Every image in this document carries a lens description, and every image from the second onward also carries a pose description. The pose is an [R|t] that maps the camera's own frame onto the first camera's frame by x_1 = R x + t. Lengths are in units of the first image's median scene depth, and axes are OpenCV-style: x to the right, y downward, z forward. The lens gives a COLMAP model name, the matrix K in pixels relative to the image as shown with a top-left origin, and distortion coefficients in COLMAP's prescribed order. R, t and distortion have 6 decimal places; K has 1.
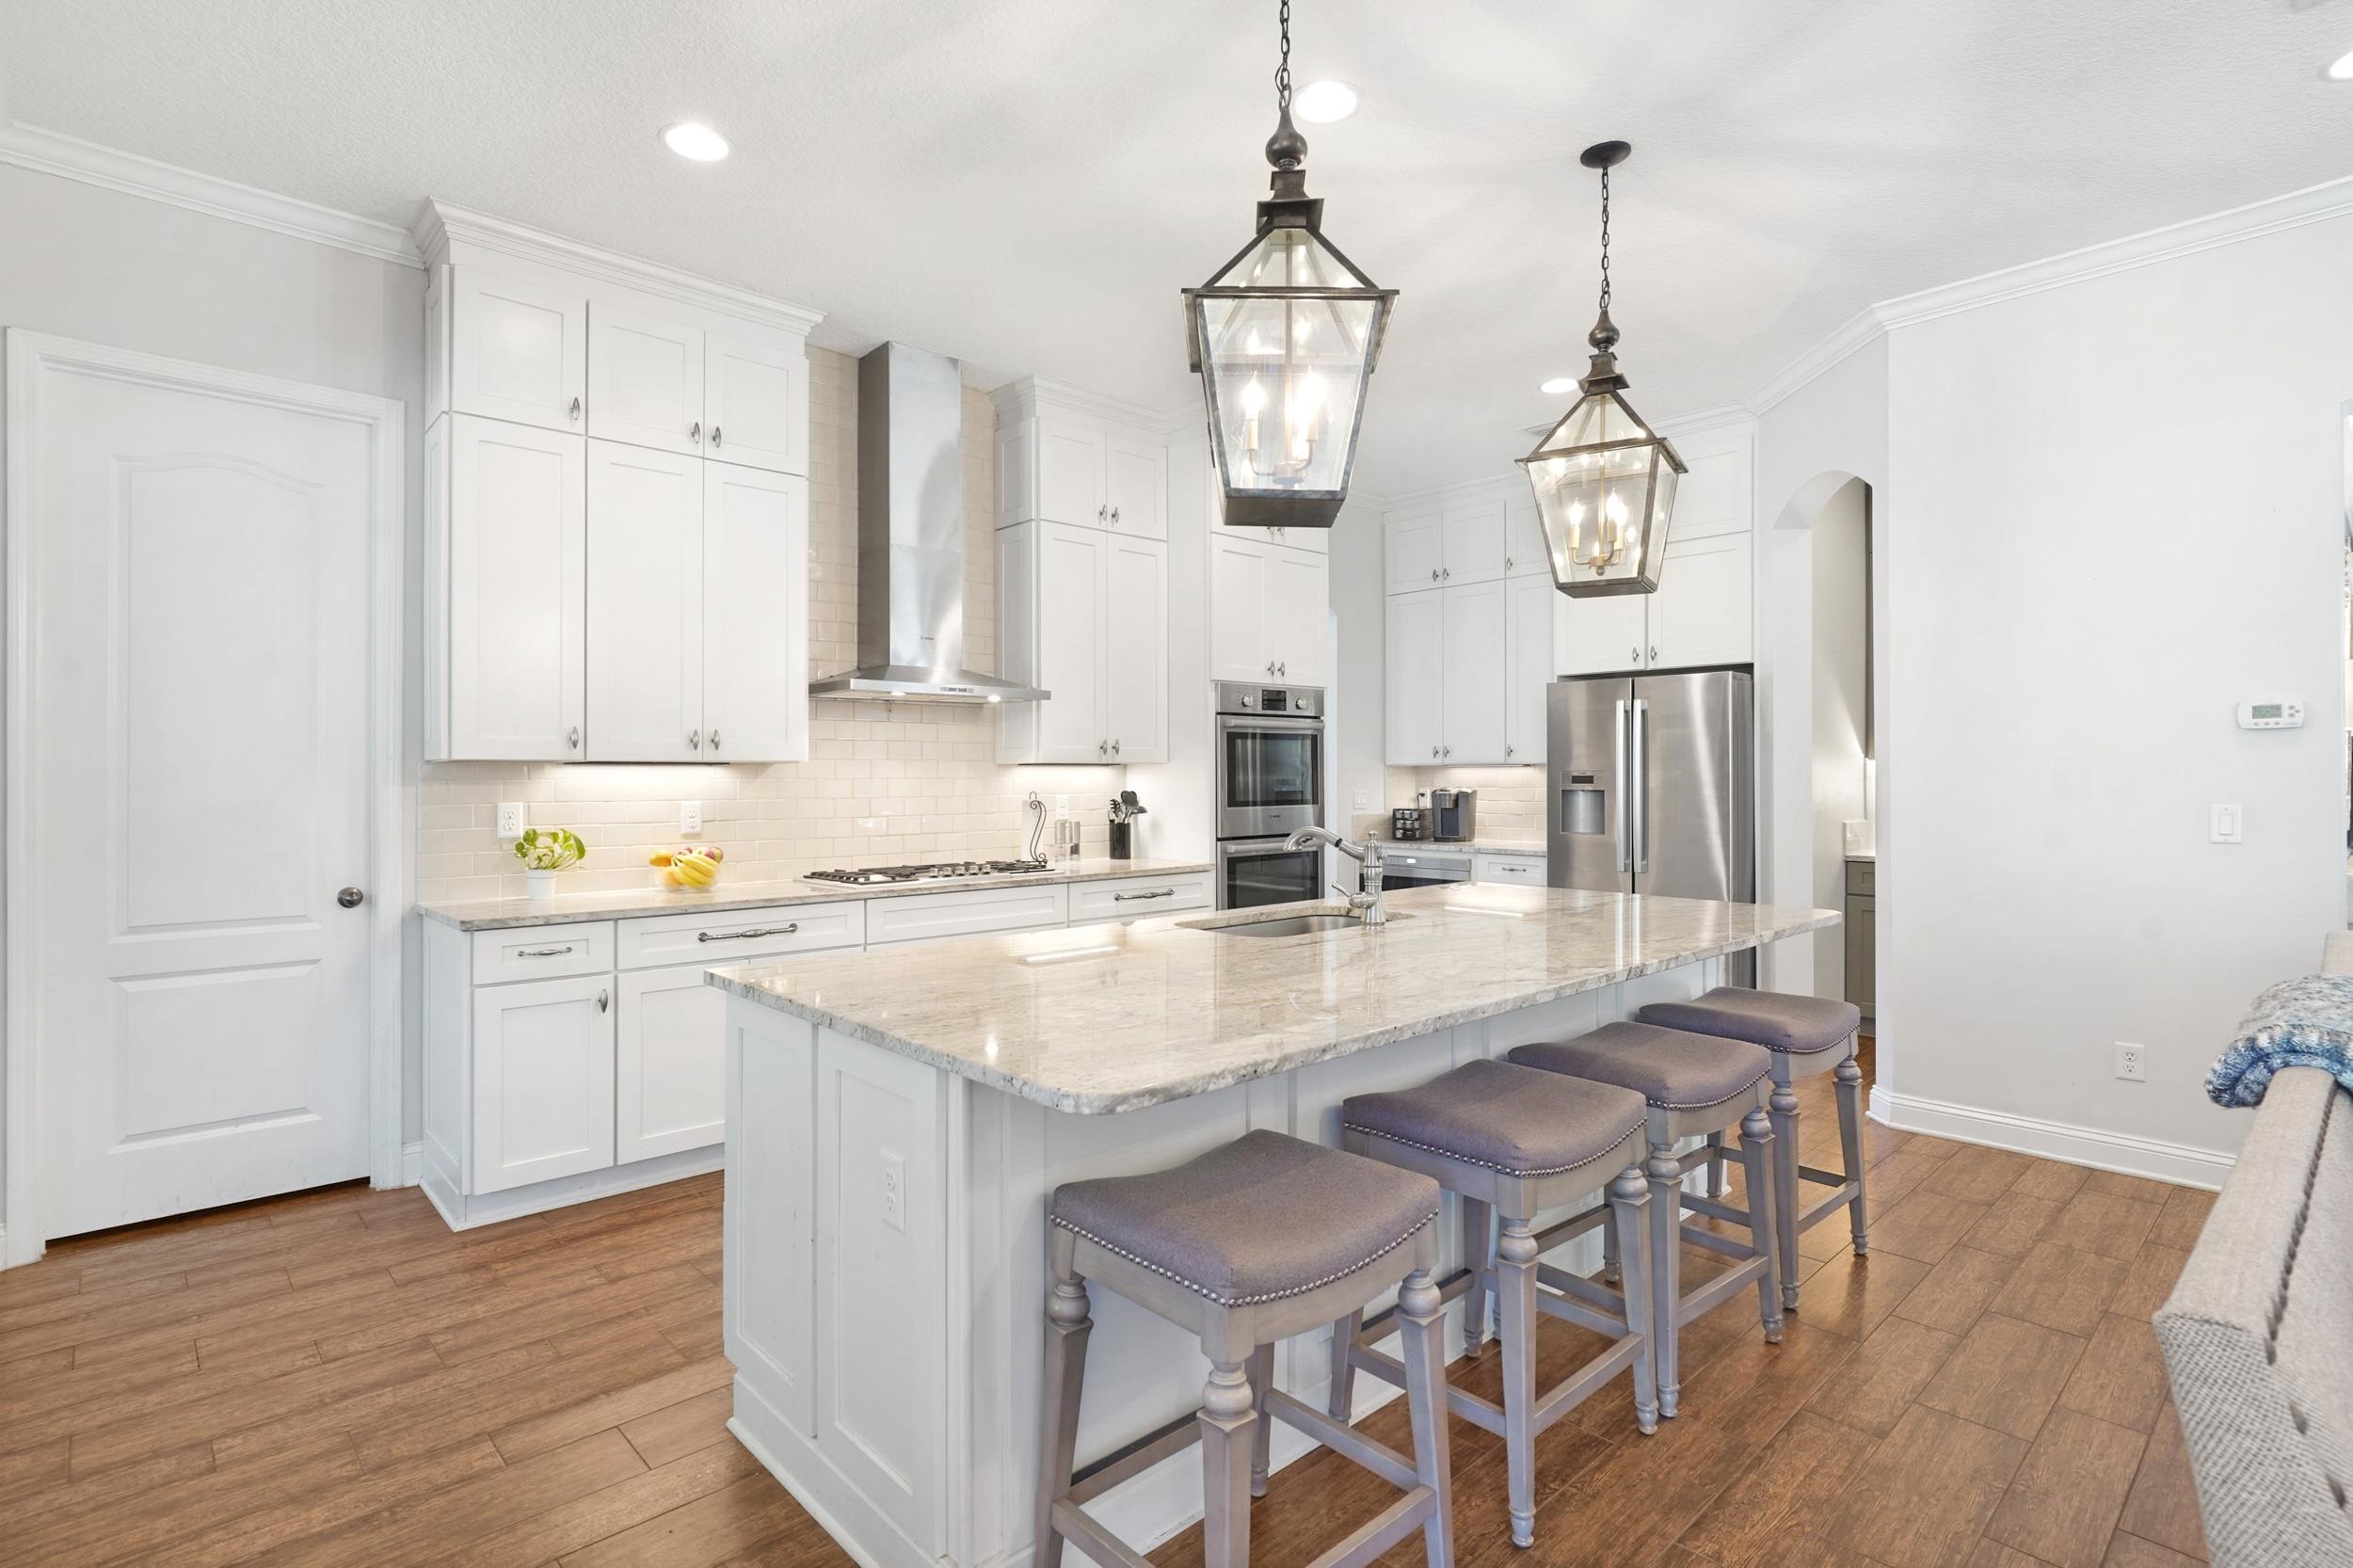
lens RADIAL K [[1155.0, 0, 1174.4], [0, 1155.0, 754.9], [0, 0, 1]] dist [0.000884, 0.000097]
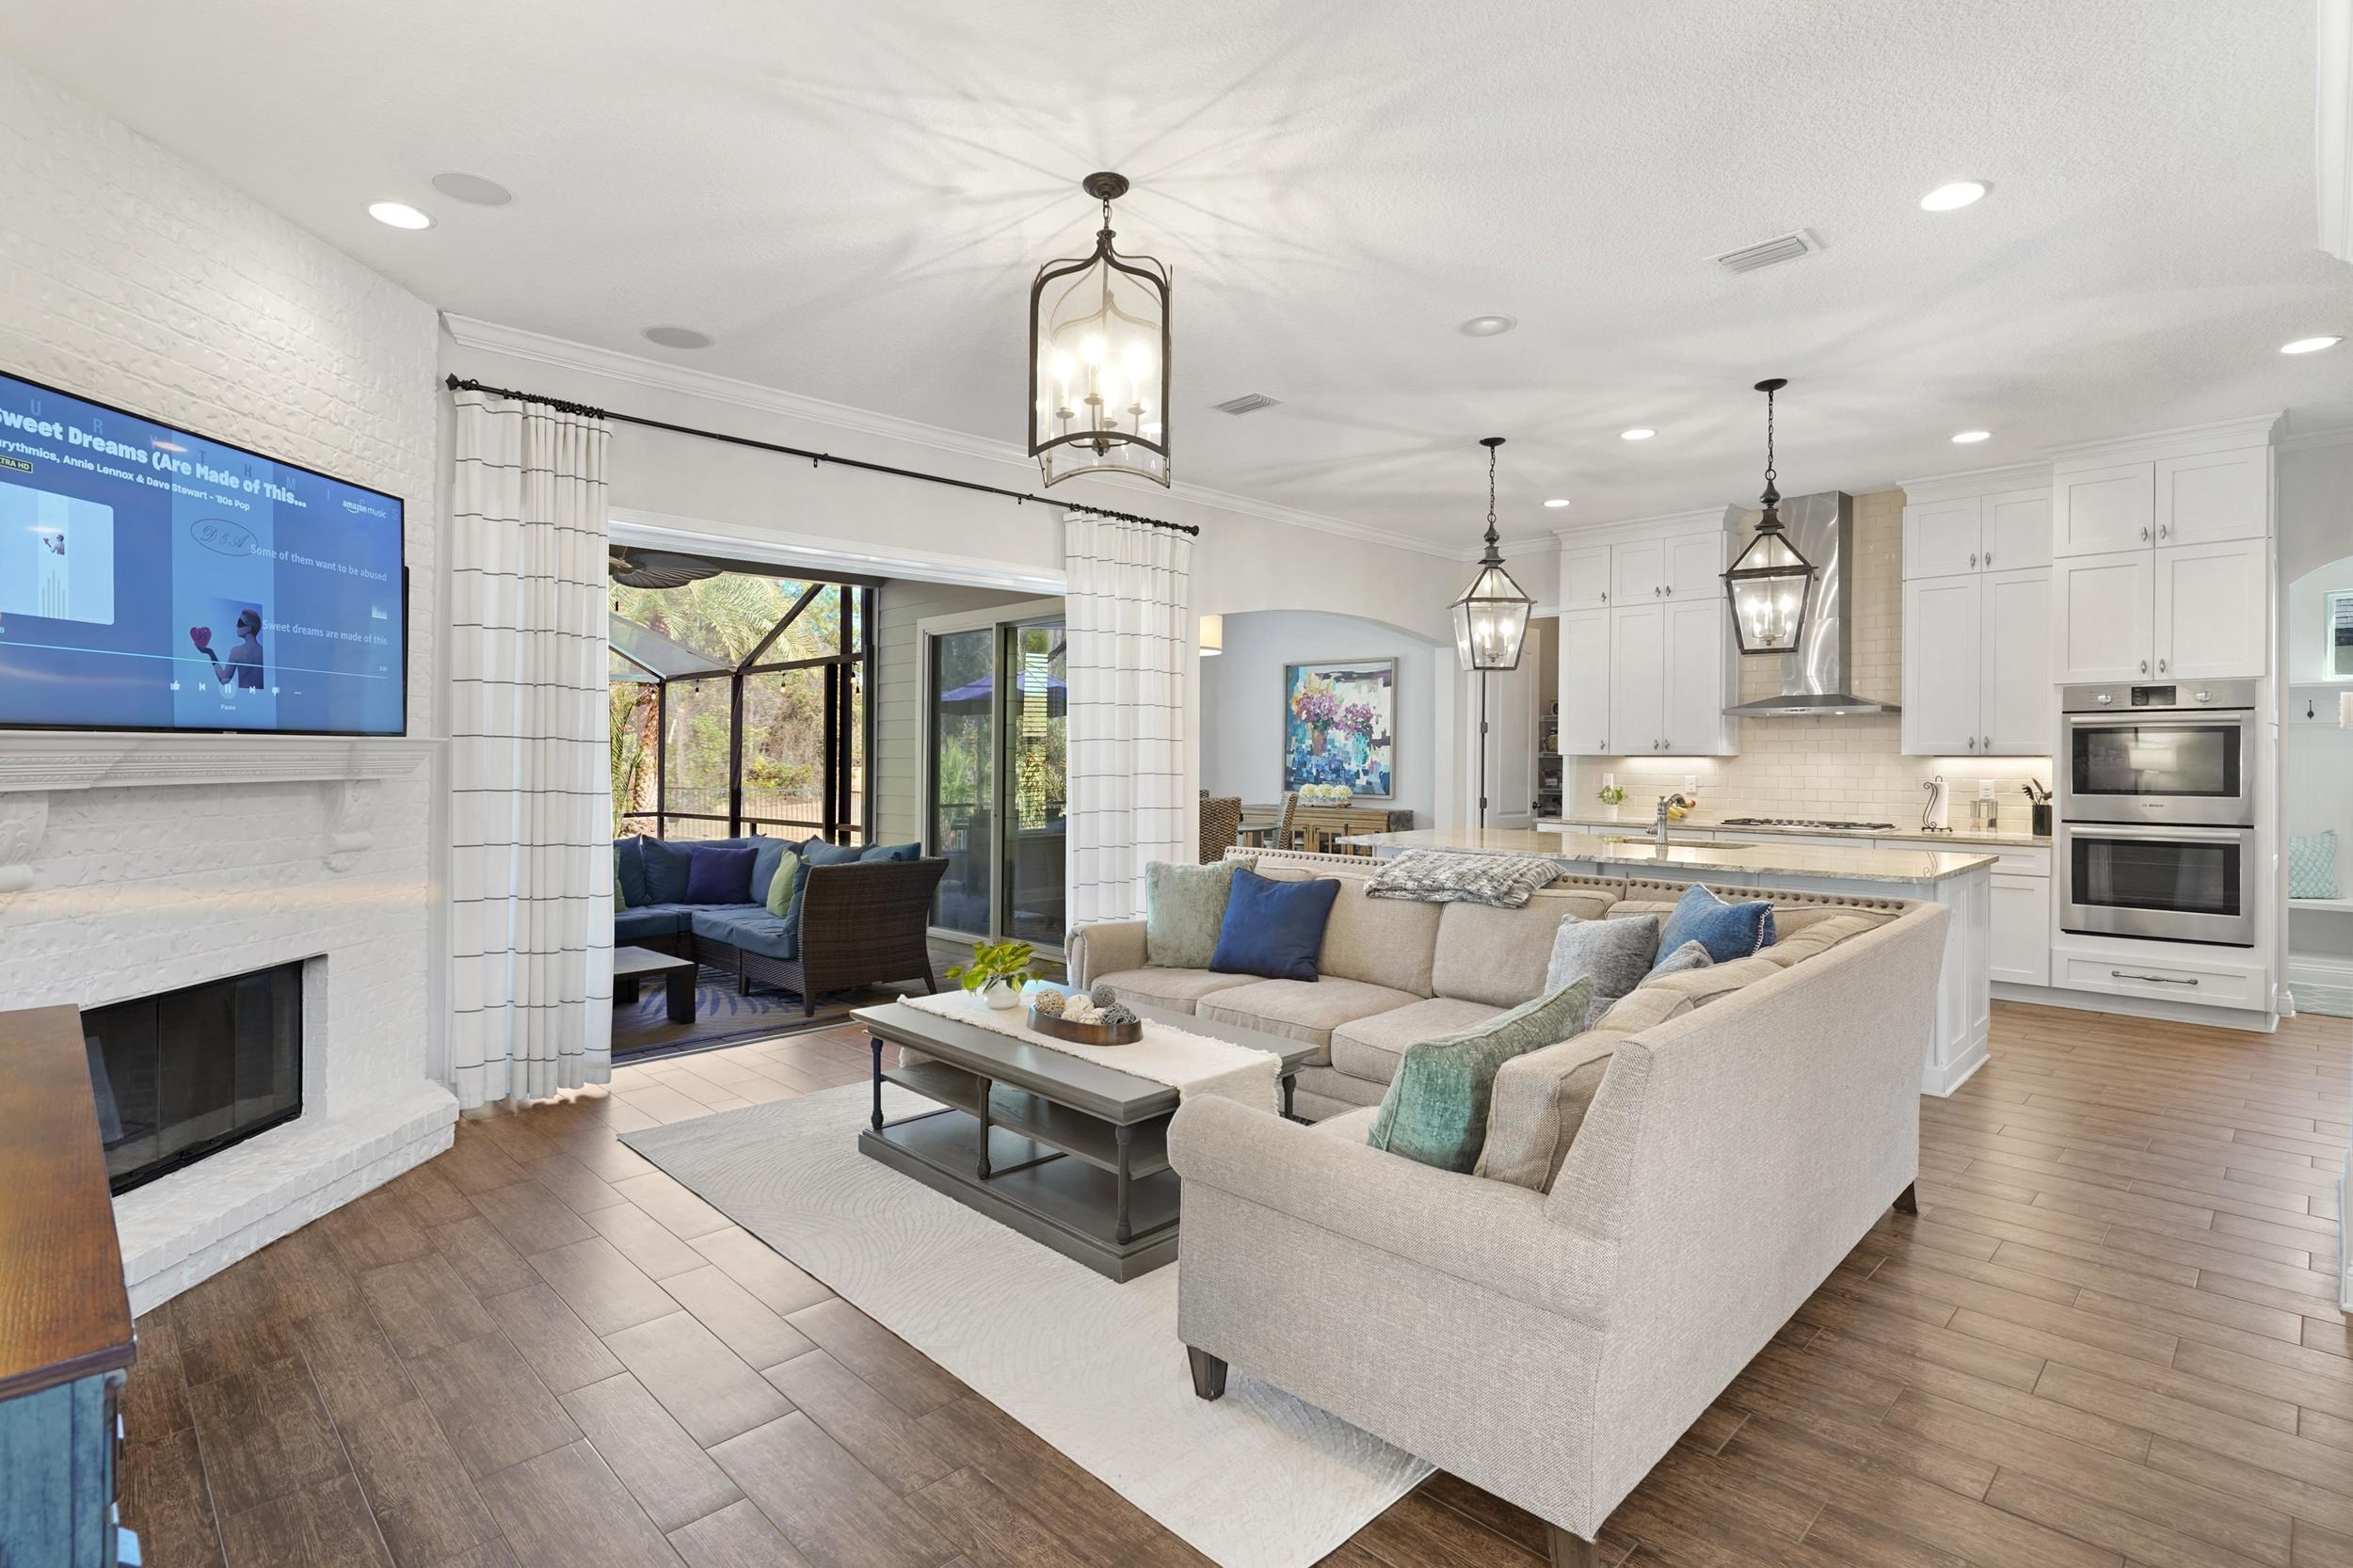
lens RADIAL K [[1155.0, 0, 1174.4], [0, 1155.0, 754.9], [0, 0, 1]] dist [0.000884, 0.000097]
pose [[0.029952, 0.006391, -0.999531, 1.283602], [0.018353, 0.999807, 0.006943, -0.019849], [0.999383, -0.018552, 0.029829, 0.077270]]
